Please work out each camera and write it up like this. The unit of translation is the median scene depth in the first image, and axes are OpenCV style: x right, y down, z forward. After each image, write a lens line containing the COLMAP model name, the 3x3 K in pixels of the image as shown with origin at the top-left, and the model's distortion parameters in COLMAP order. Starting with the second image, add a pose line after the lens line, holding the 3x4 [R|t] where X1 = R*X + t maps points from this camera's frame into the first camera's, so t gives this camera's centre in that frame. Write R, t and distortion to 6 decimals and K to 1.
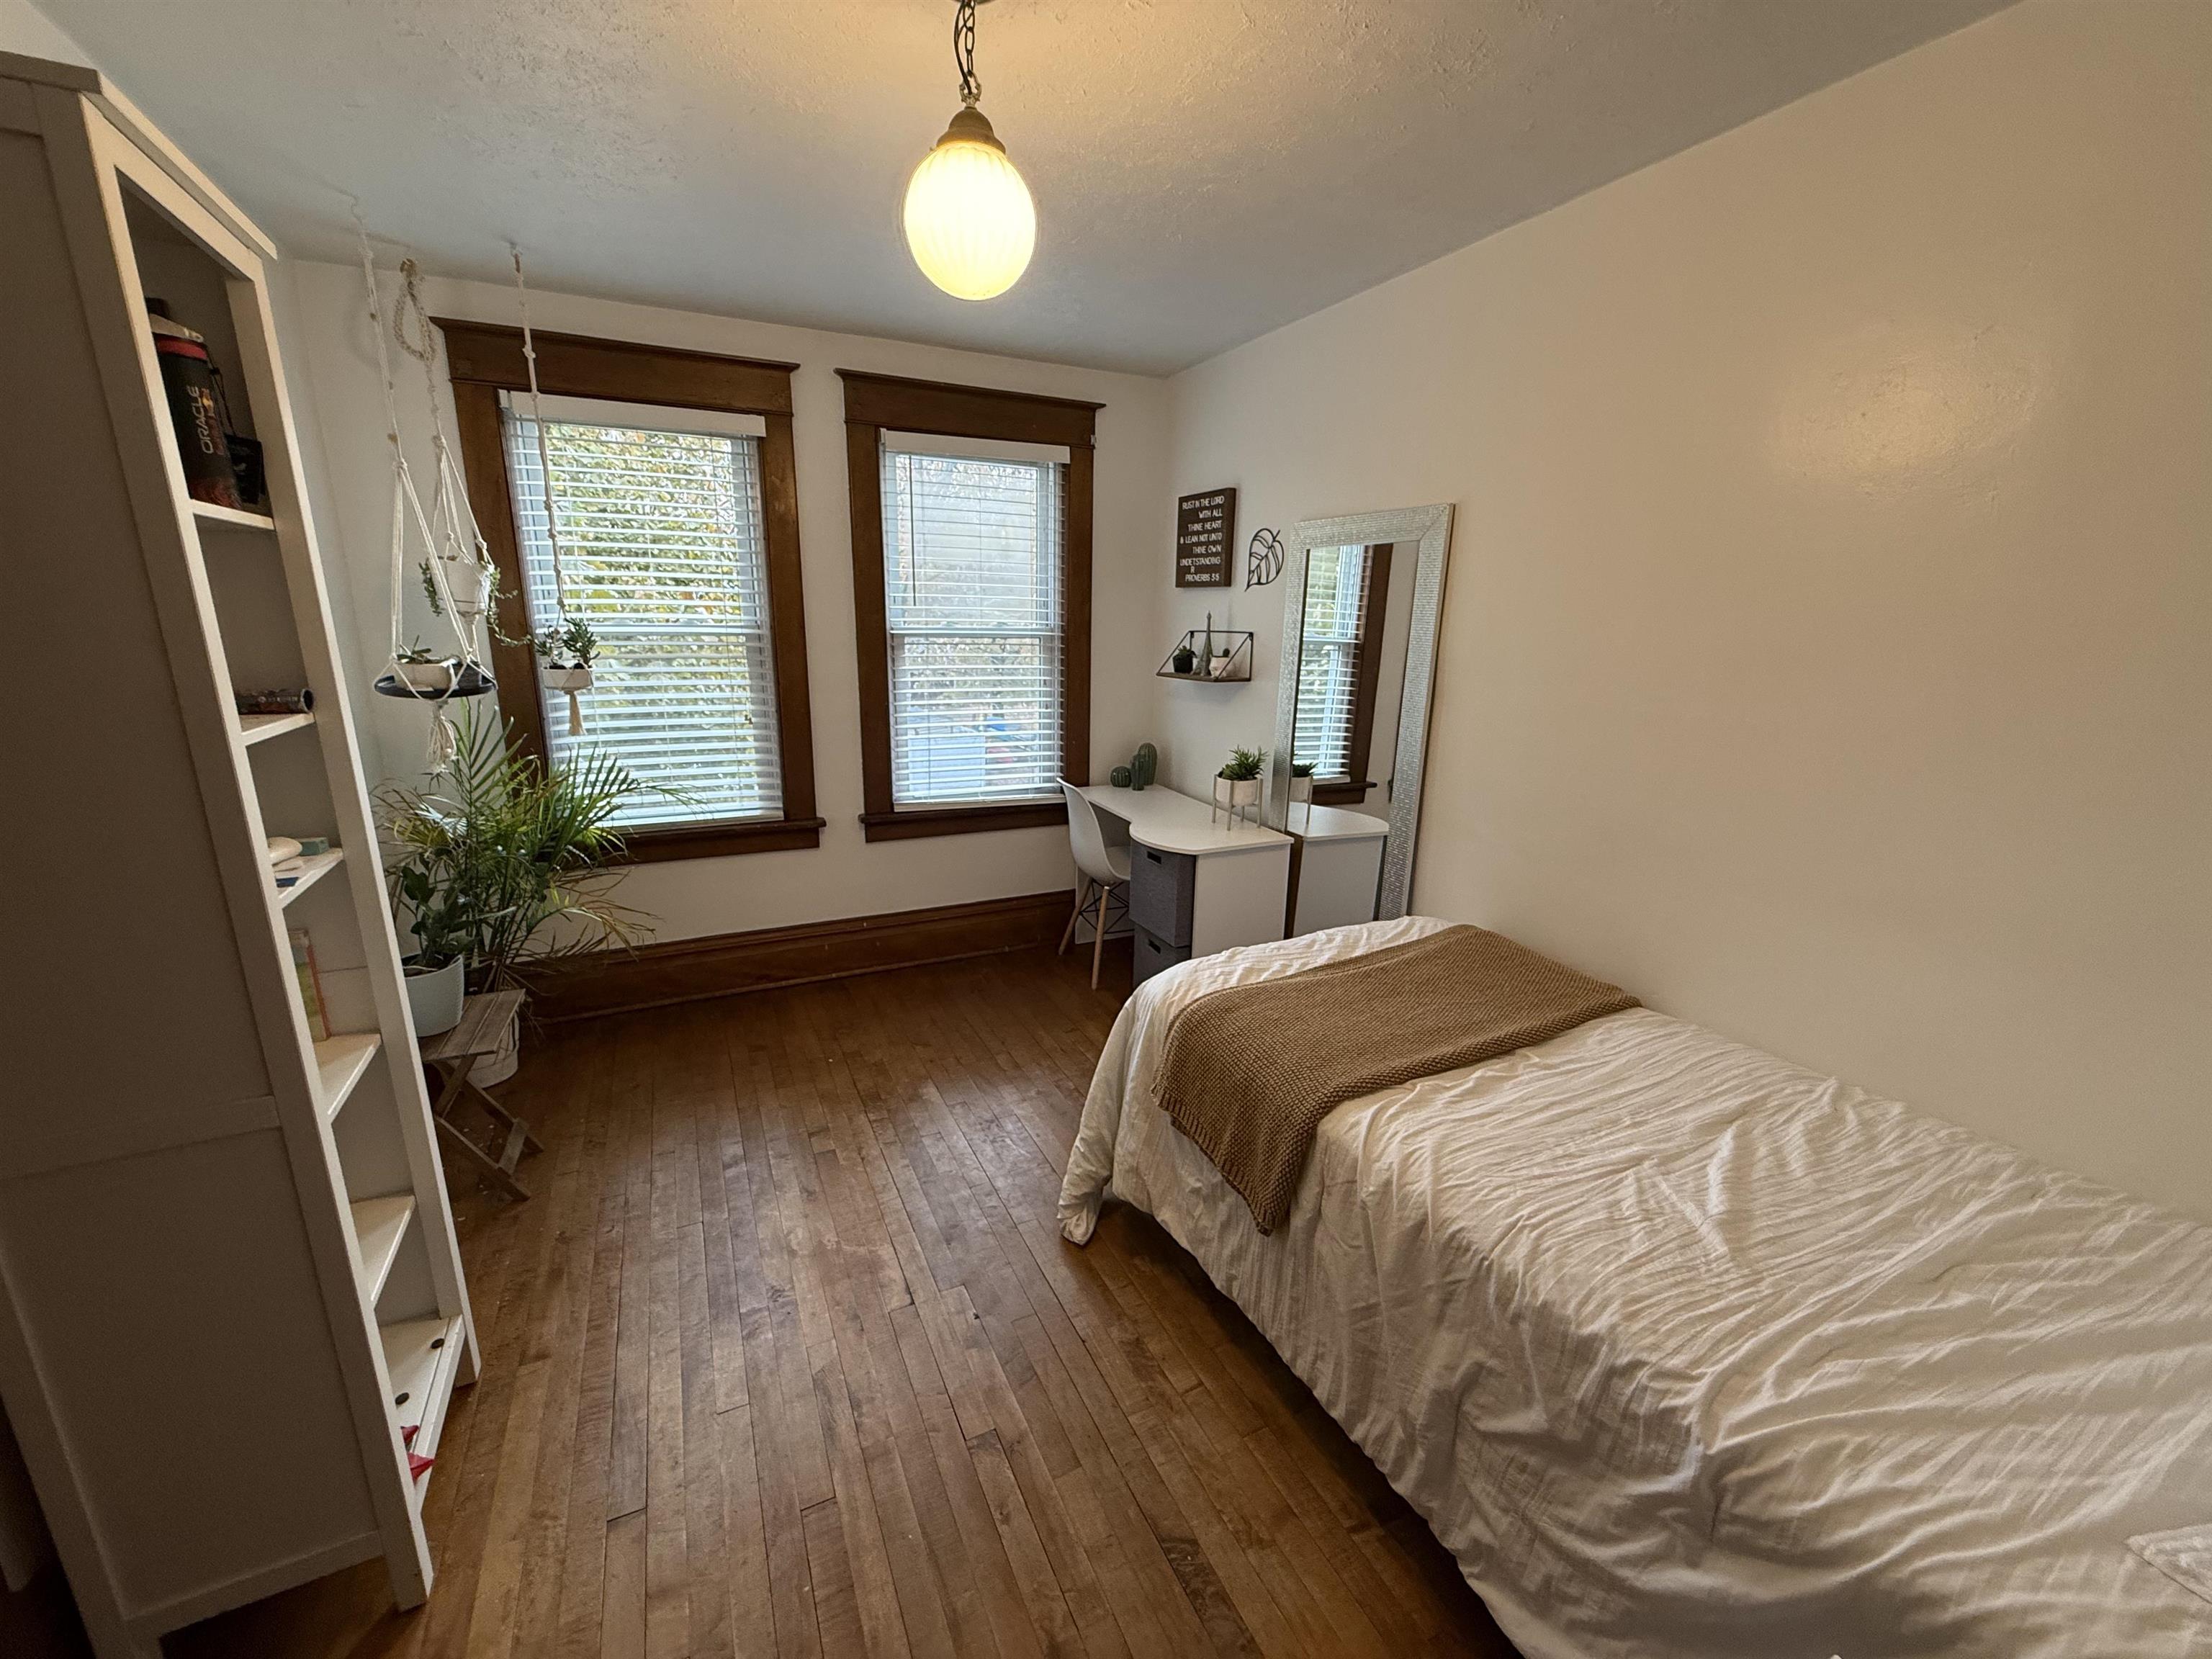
lens RADIAL K [[875.5, 0, 1105.3], [0, 875.5, 835.6], [0, 0, 1]] dist [-0.003644, -0.000116]
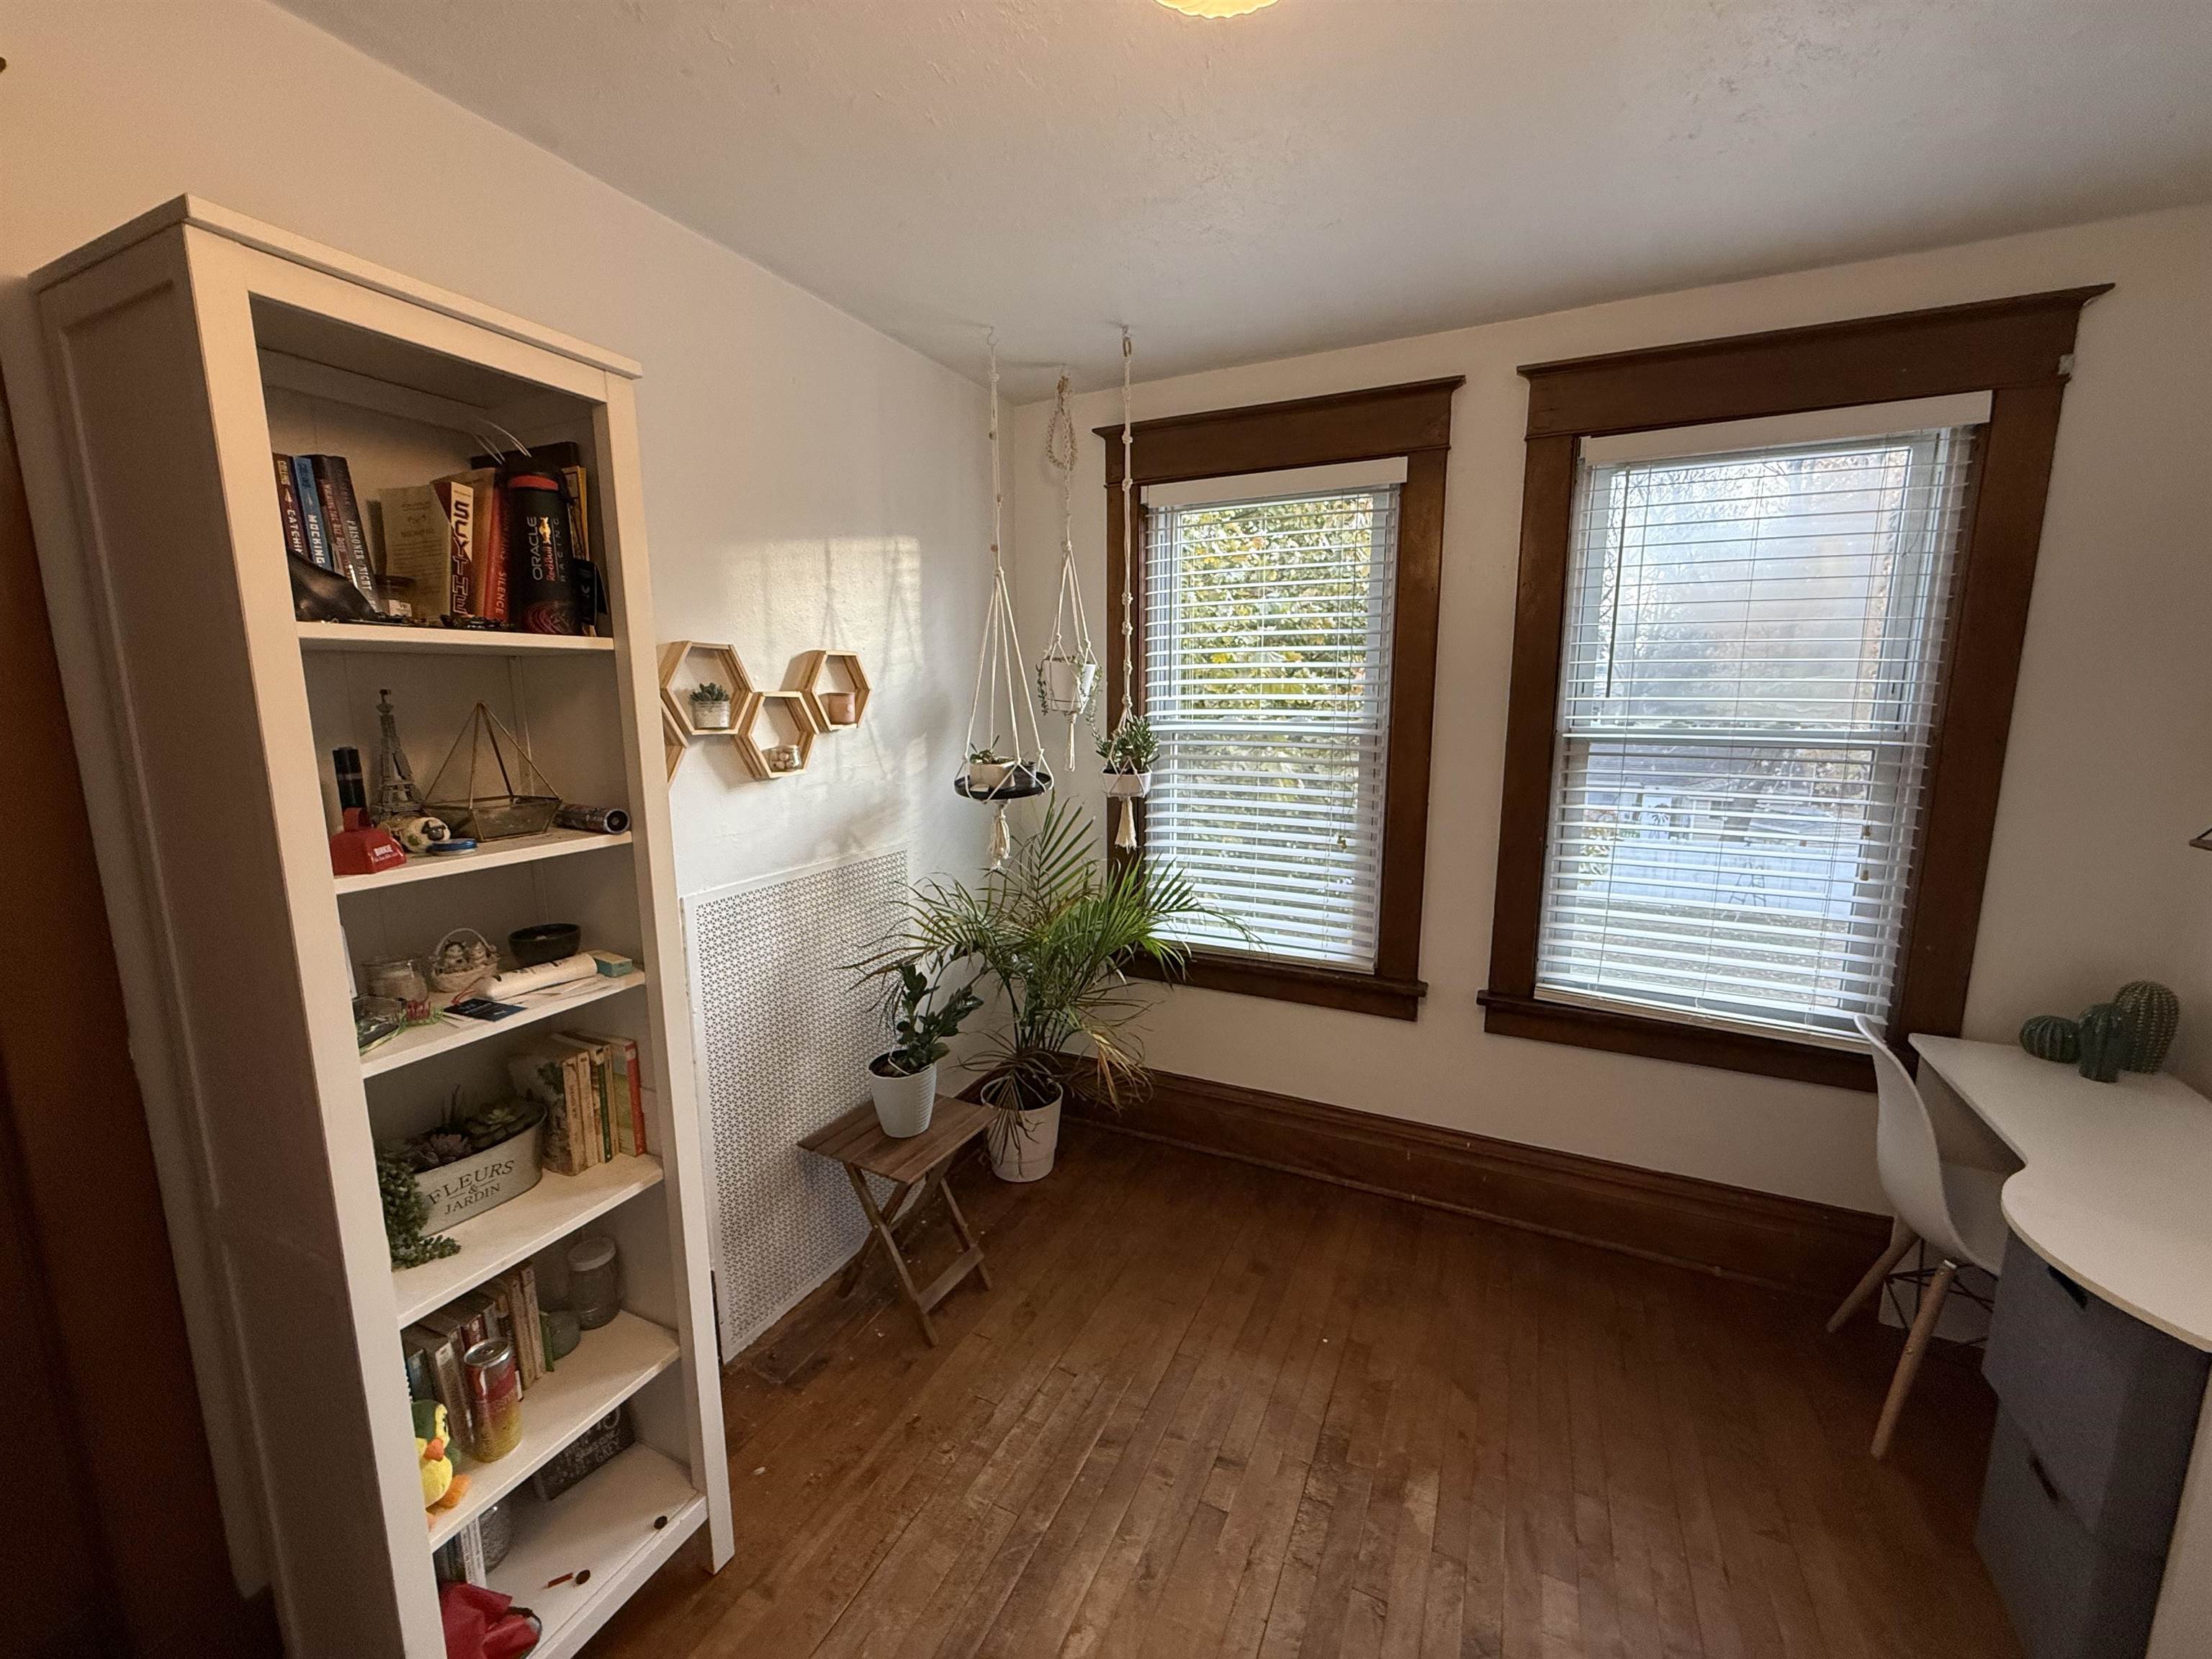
lens RADIAL K [[875.5, 0, 1103.3], [0, 875.5, 830.2], [0, 0, 1]] dist [-0.003644, -0.000116]
pose [[0.613982, 0.109022, -0.781754, 0.069745], [-0.181451, 0.983385, -0.005369, -0.095953], [0.768180, 0.145147, 0.623563, 0.328909]]
